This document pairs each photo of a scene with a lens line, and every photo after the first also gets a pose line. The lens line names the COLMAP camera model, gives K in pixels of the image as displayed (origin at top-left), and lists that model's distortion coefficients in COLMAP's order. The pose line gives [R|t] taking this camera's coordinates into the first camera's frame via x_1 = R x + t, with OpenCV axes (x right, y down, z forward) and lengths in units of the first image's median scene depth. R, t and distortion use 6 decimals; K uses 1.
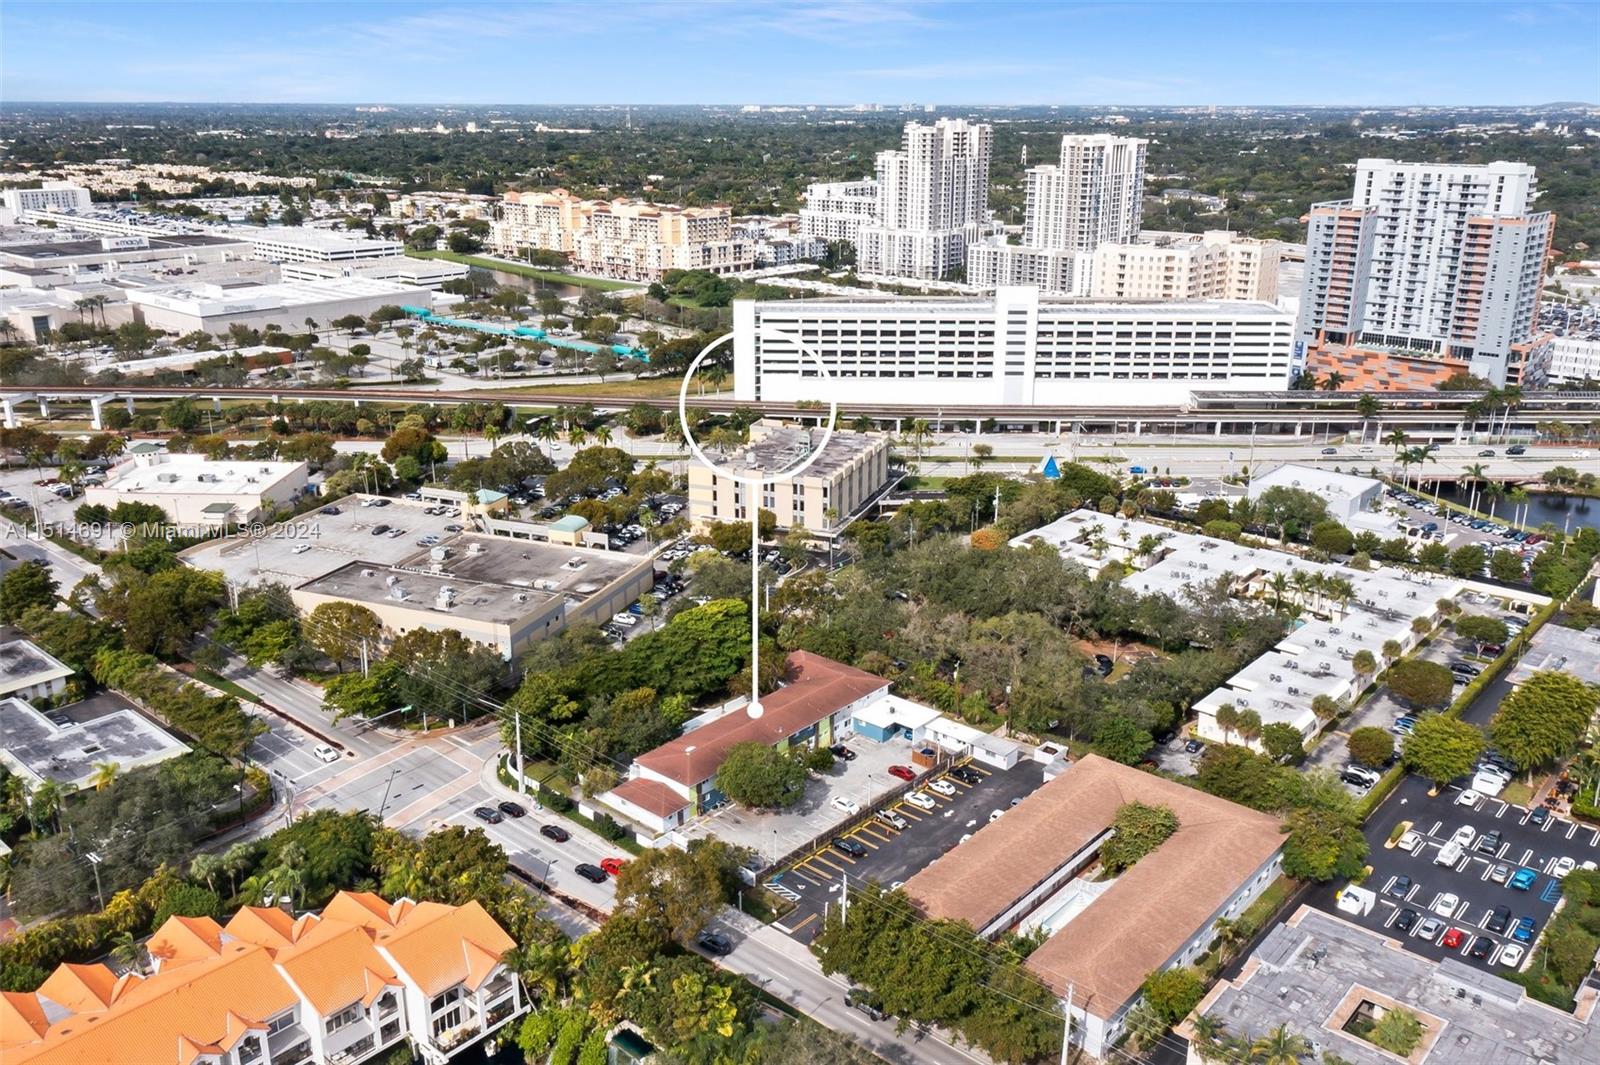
lens RADIAL K [[1303.7, 0, 800.0], [0, 1303.7, 532.5], [0, 0, 1]] dist [-0.005335, 0.014128]
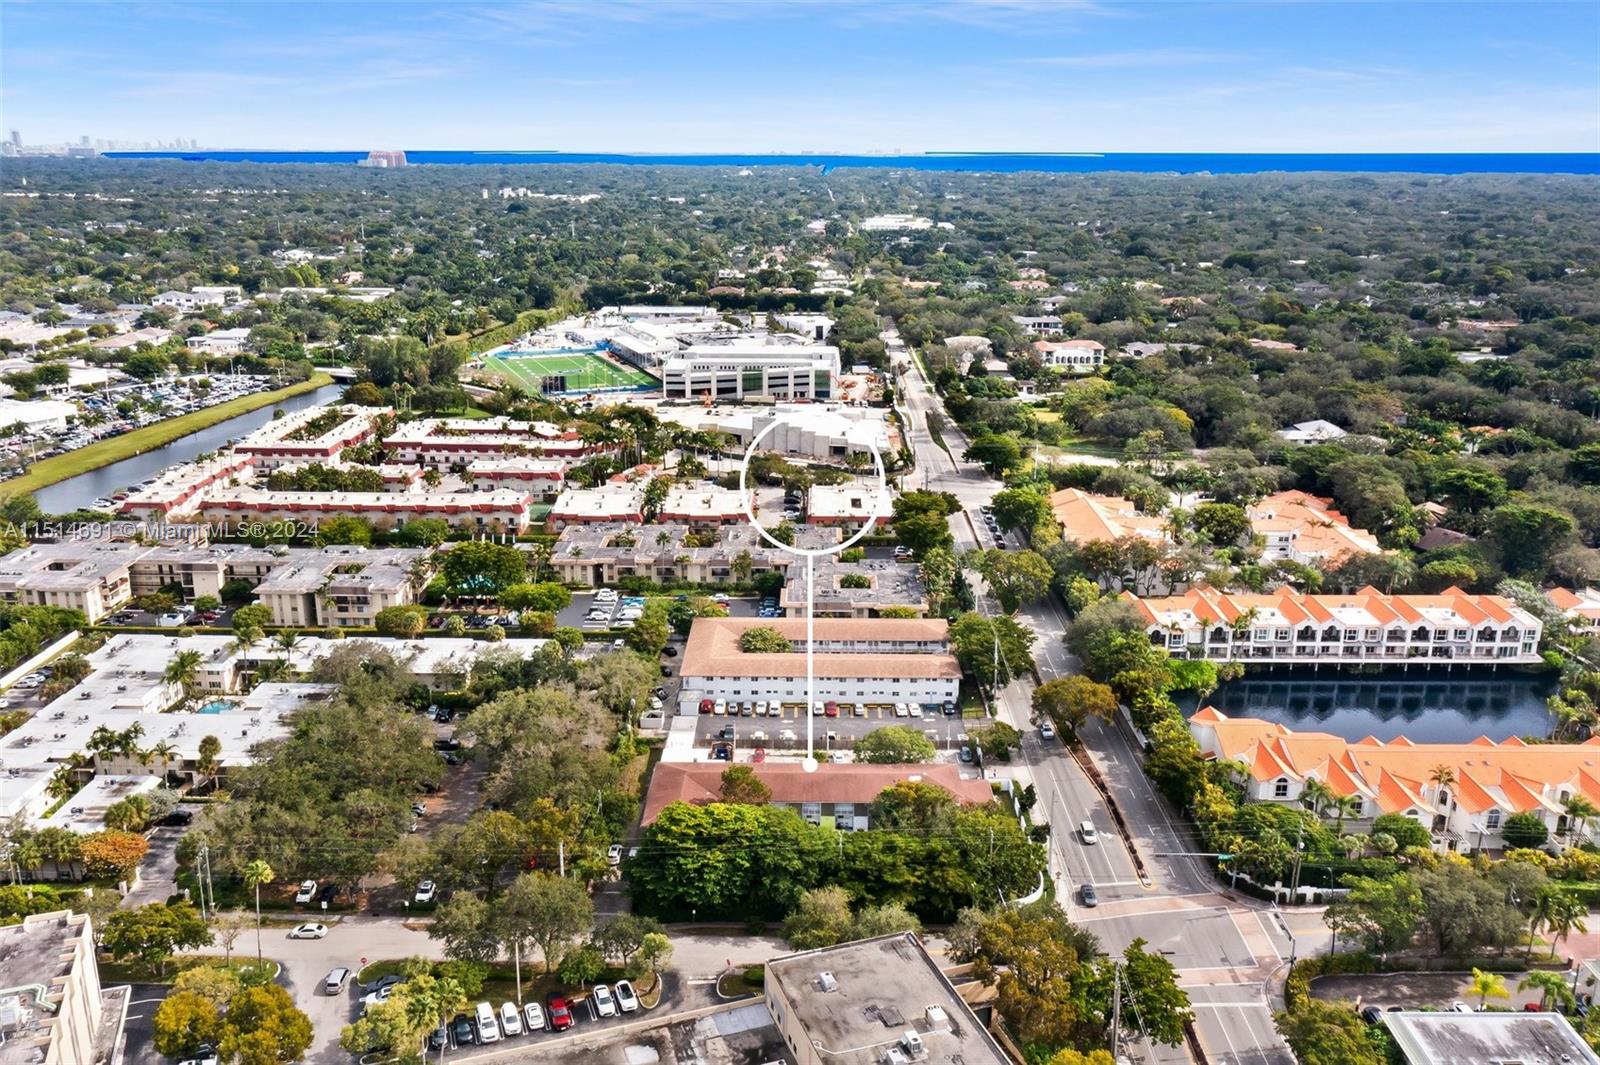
lens RADIAL K [[1303.7, 0, 800.4], [0, 1303.7, 580.9], [0, 0, 1]] dist [0.001445, -0.004814]
pose [[-0.654977, -0.241006, 0.716185, -0.321479], [0.228311, 0.840363, 0.491593, -0.214933], [-0.720332, 0.485495, -0.495395, 0.656410]]
